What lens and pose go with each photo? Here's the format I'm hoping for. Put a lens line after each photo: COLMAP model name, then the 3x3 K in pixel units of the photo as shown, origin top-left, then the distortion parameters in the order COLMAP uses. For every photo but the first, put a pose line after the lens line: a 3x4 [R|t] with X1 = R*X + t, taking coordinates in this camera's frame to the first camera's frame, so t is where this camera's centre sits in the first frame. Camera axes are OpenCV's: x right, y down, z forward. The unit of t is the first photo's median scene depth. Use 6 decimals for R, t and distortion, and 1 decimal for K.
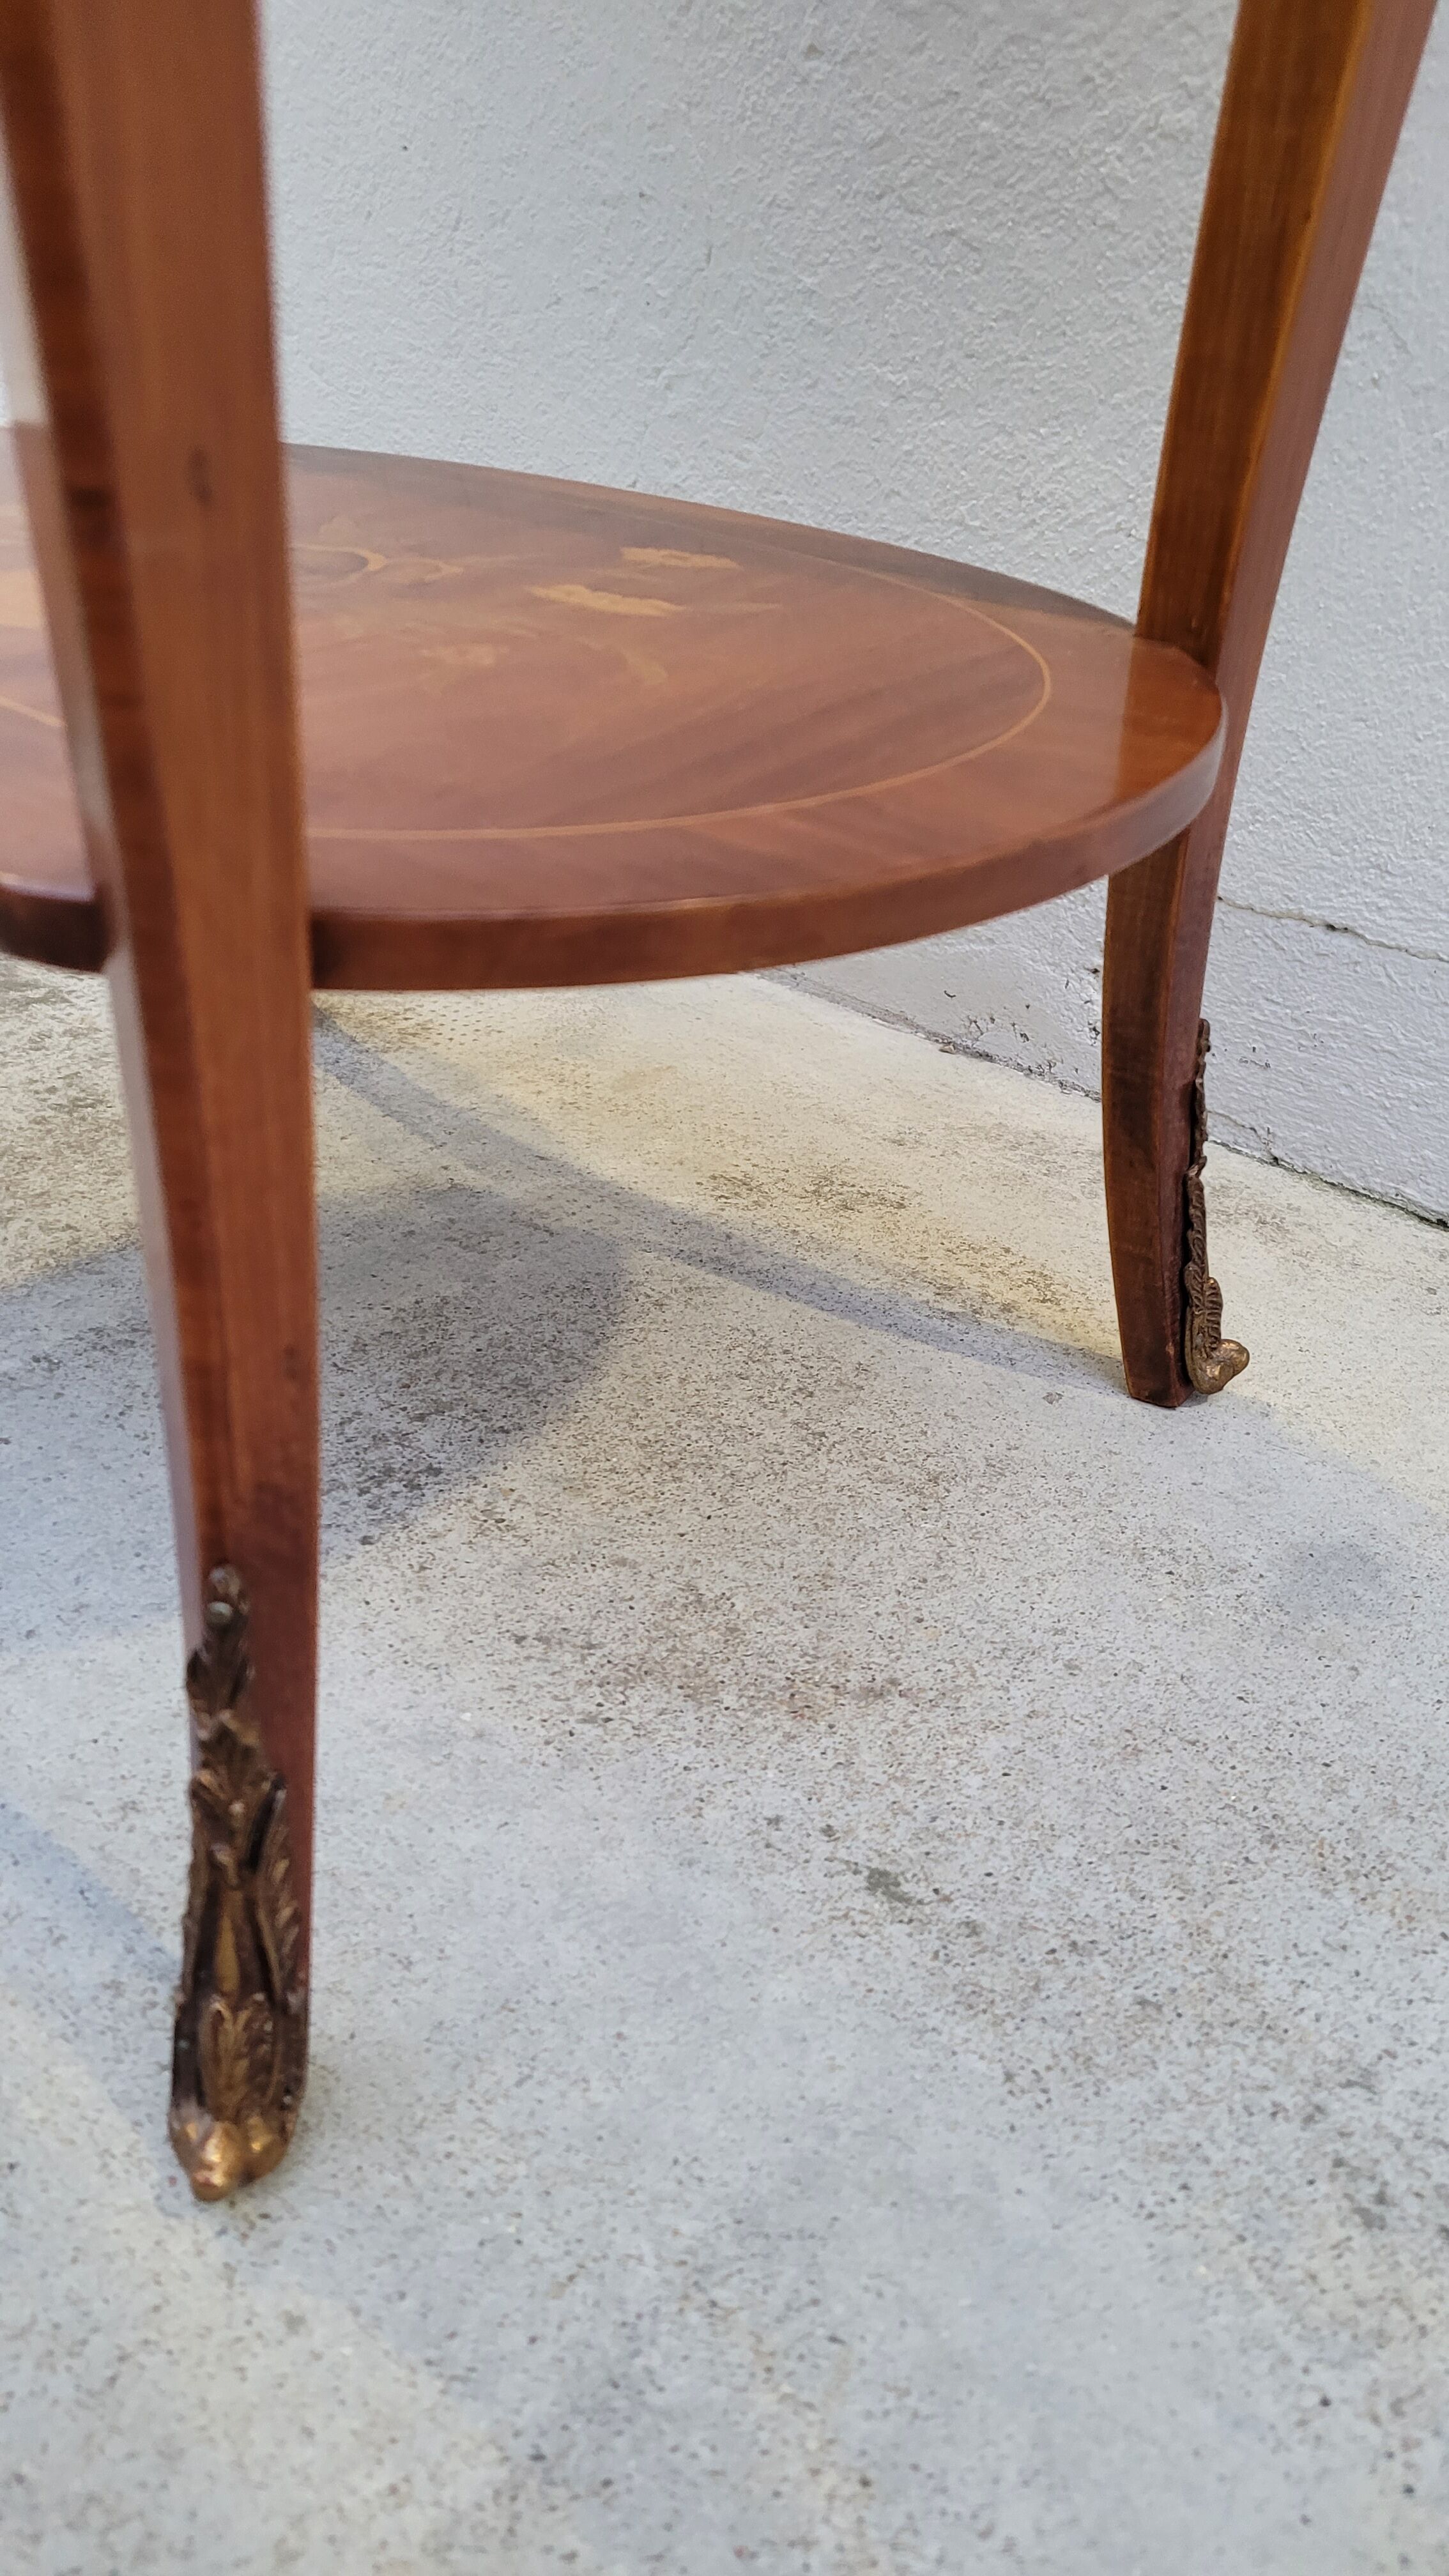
lens RADIAL K [[1968.9, 0, 763.6], [0, 1968.9, 1307.4], [0, 0, 1]] dist [0.032436, -0.001905]
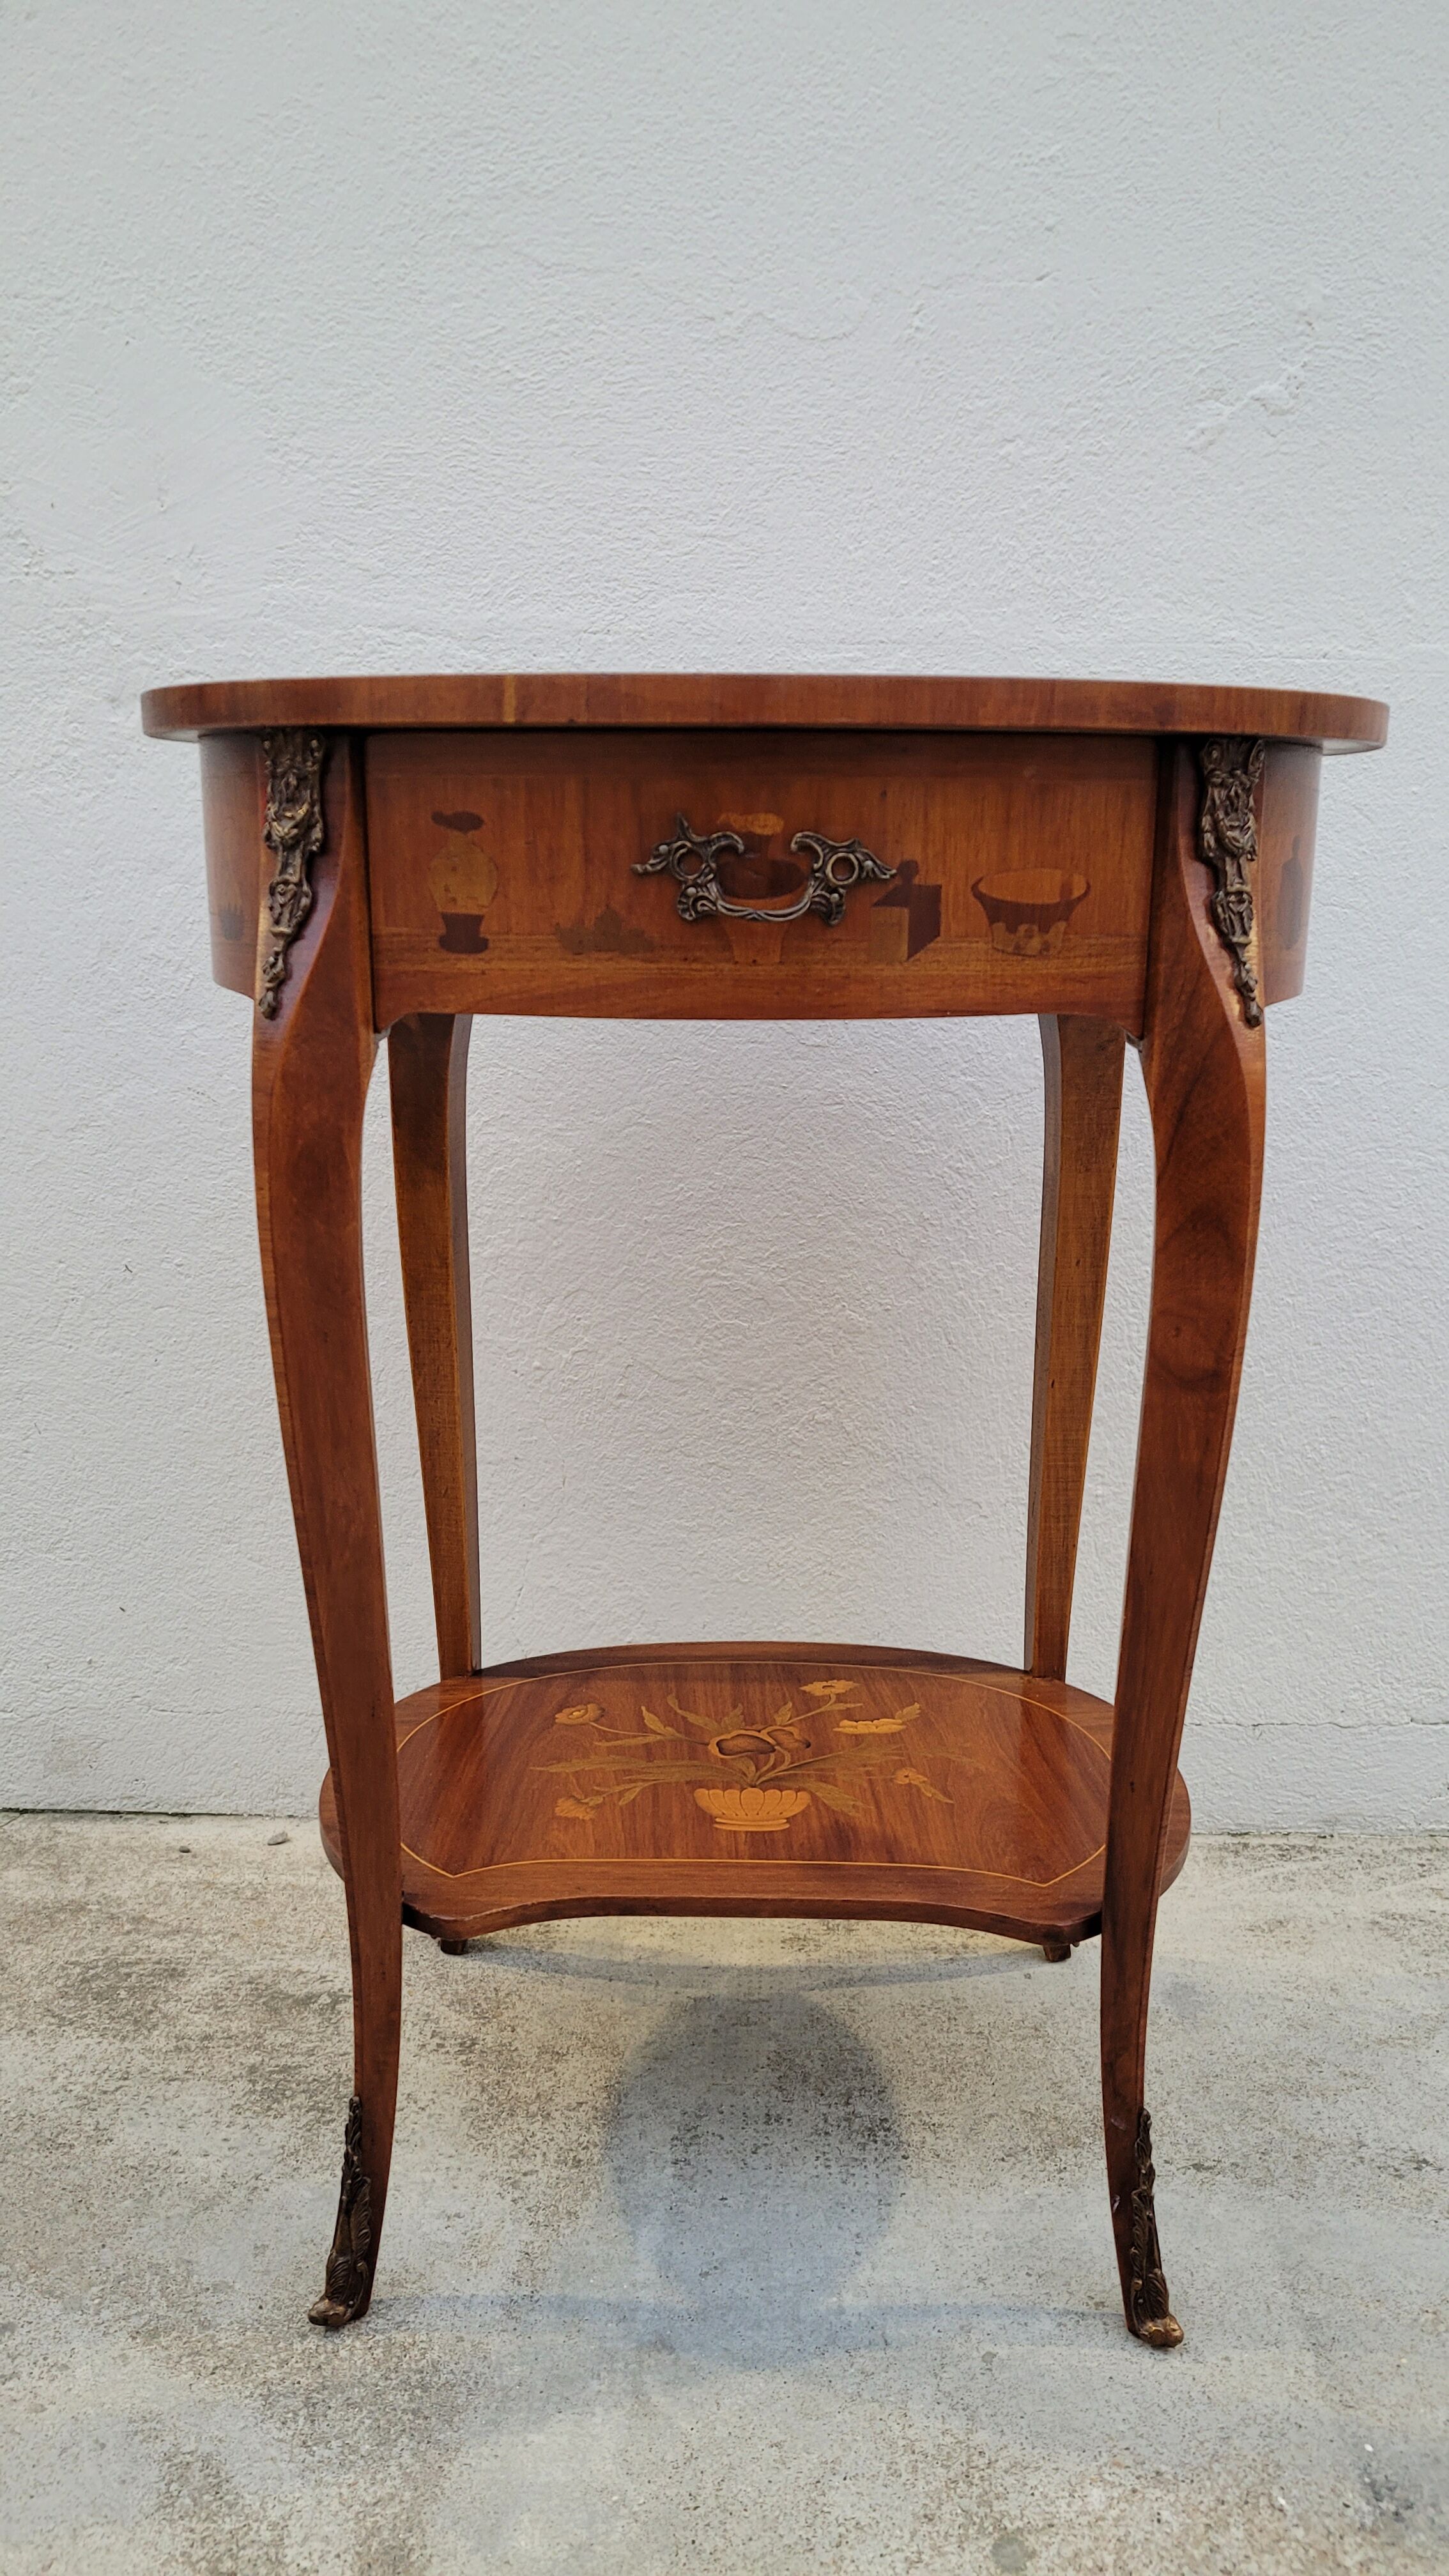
lens RADIAL K [[1938.7, 0, 751.5], [0, 1938.7, 1311.2], [0, 0, 1]] dist [0.055683, -0.039124]
pose [[0.780702, -0.196060, 0.593351, -1.072137], [0.351287, 0.922971, -0.157230, -0.350197], [-0.516820, 0.331186, 0.789438, -0.713370]]
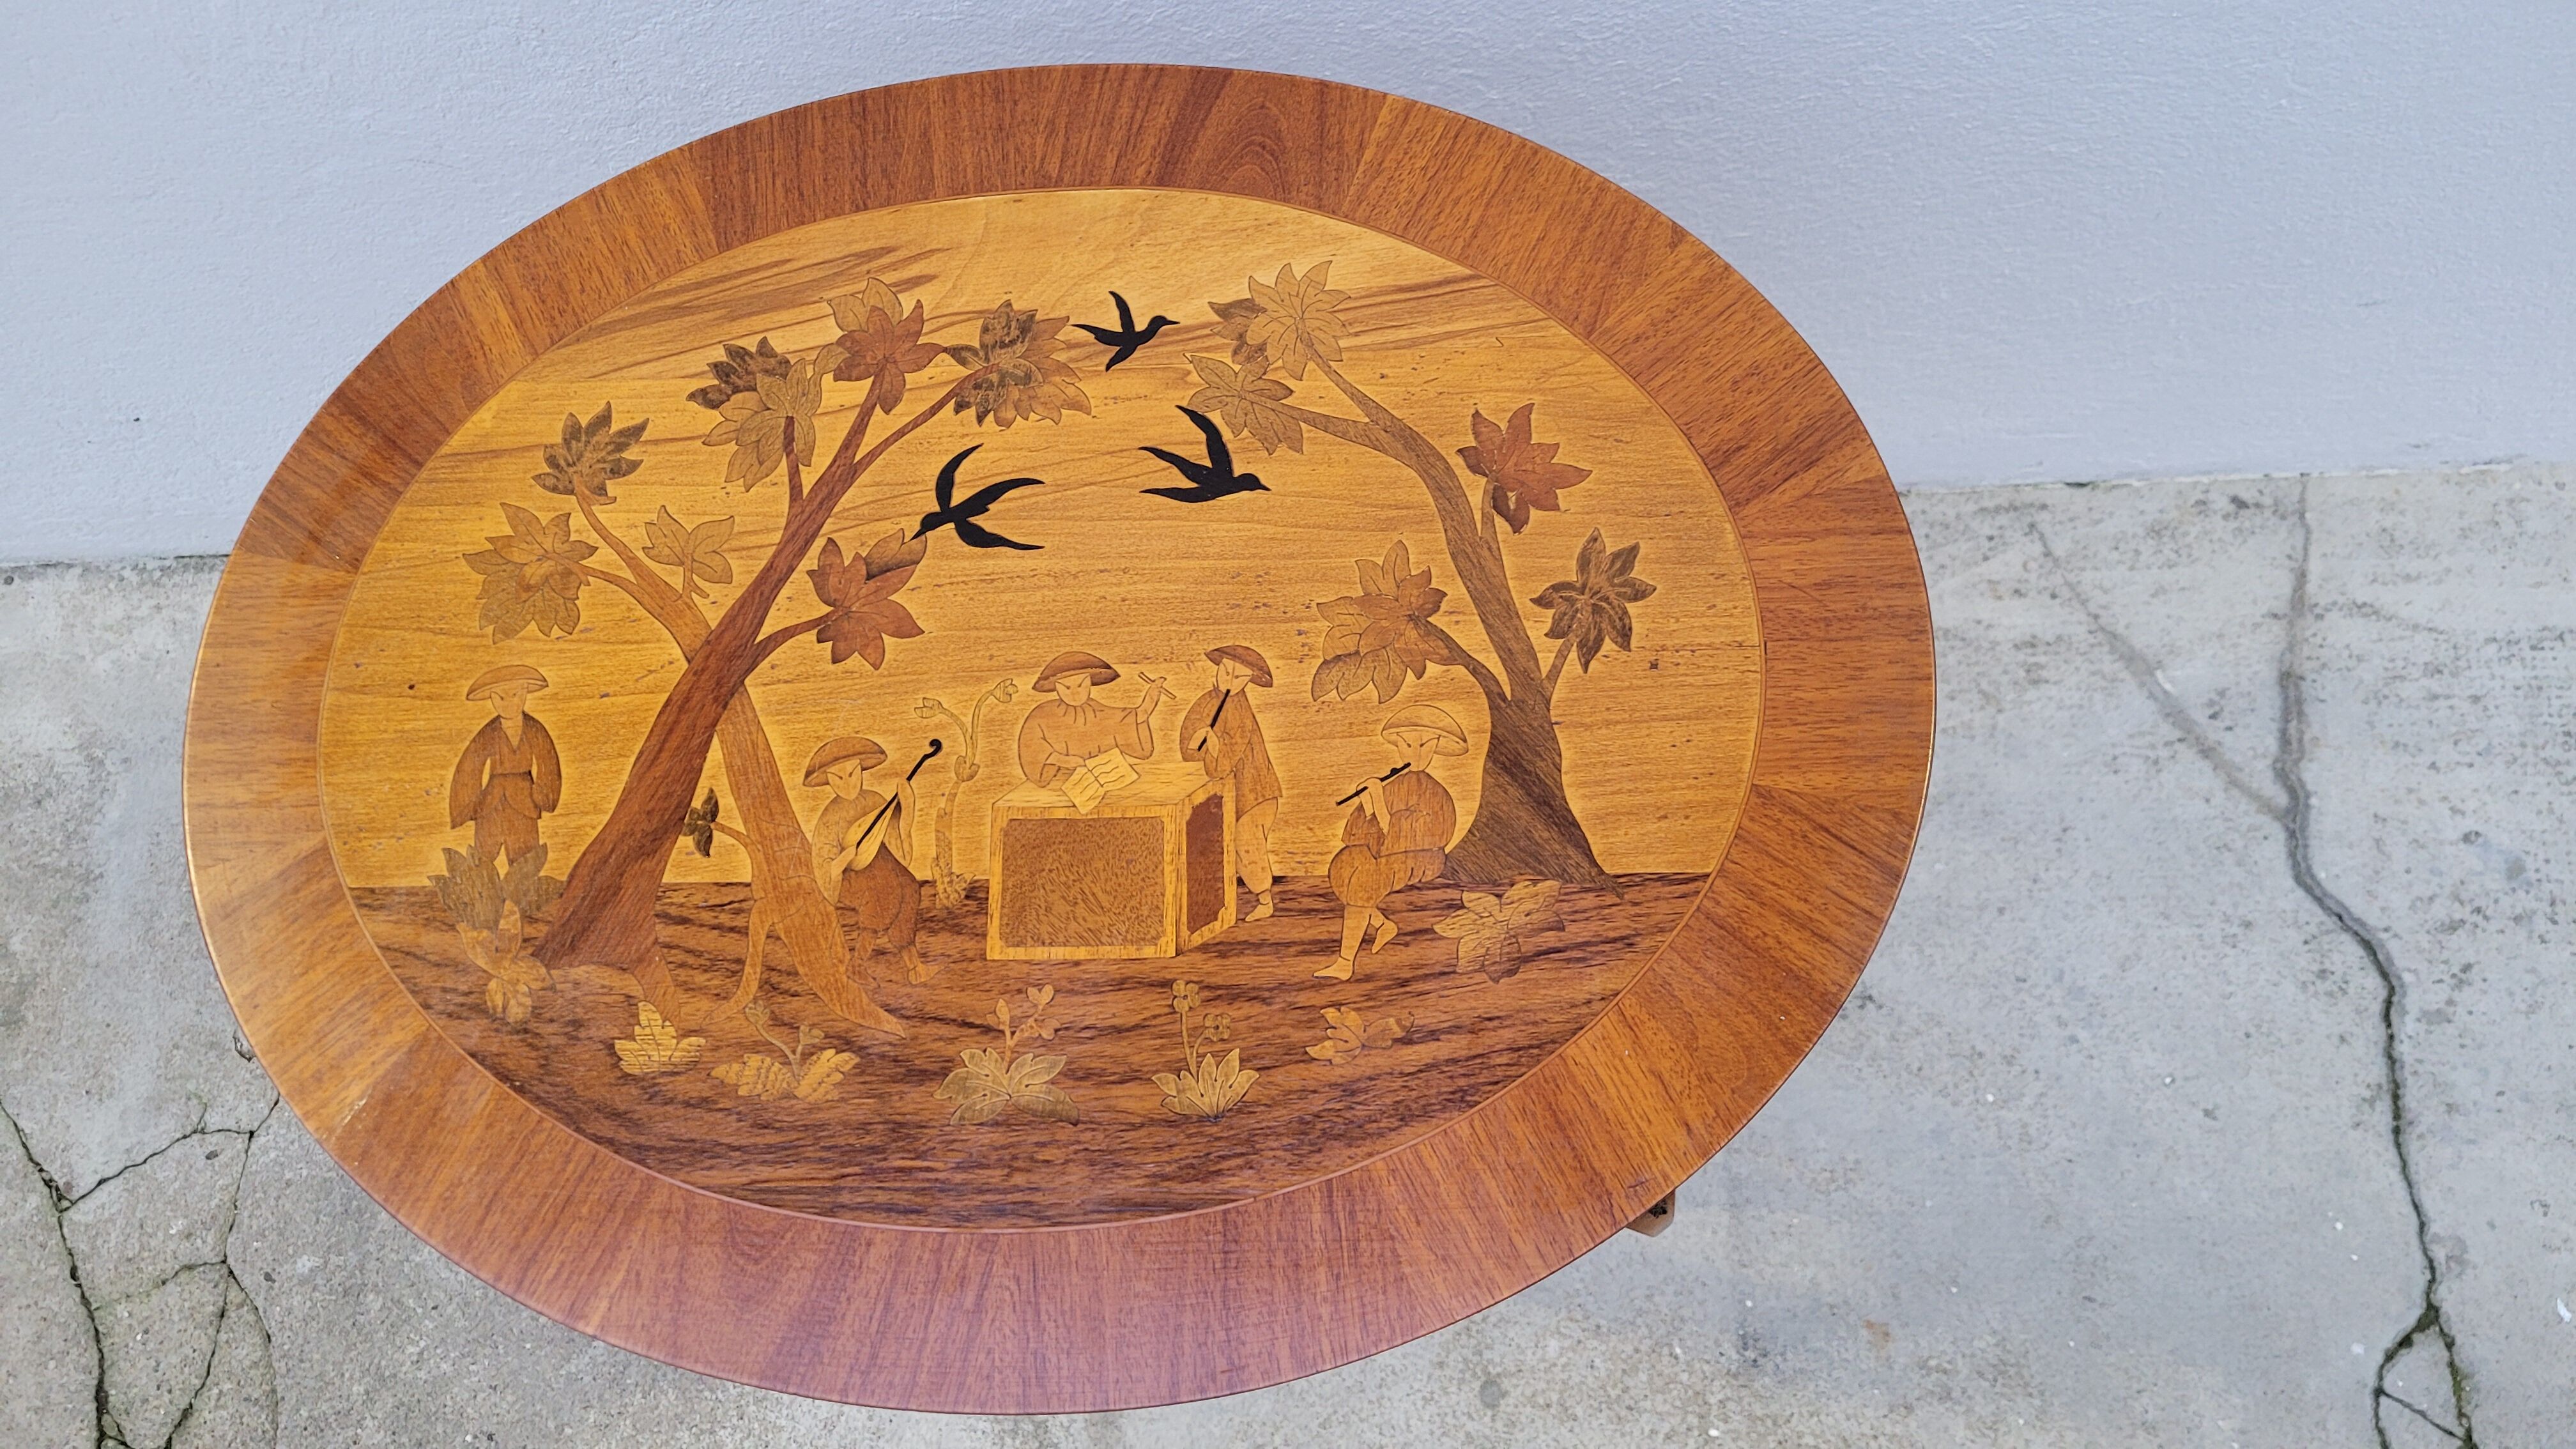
lens RADIAL K [[1947.8, 0, 1299.1], [0, 1947.8, 708.6], [0, 0, 1]] dist [0.049404, -0.034487]
pose [[0.760986, -0.648743, -0.005798, -0.046816], [0.476865, 0.553266, 0.683006, -1.543335], [-0.439887, -0.522522, 0.730390, -0.519338]]
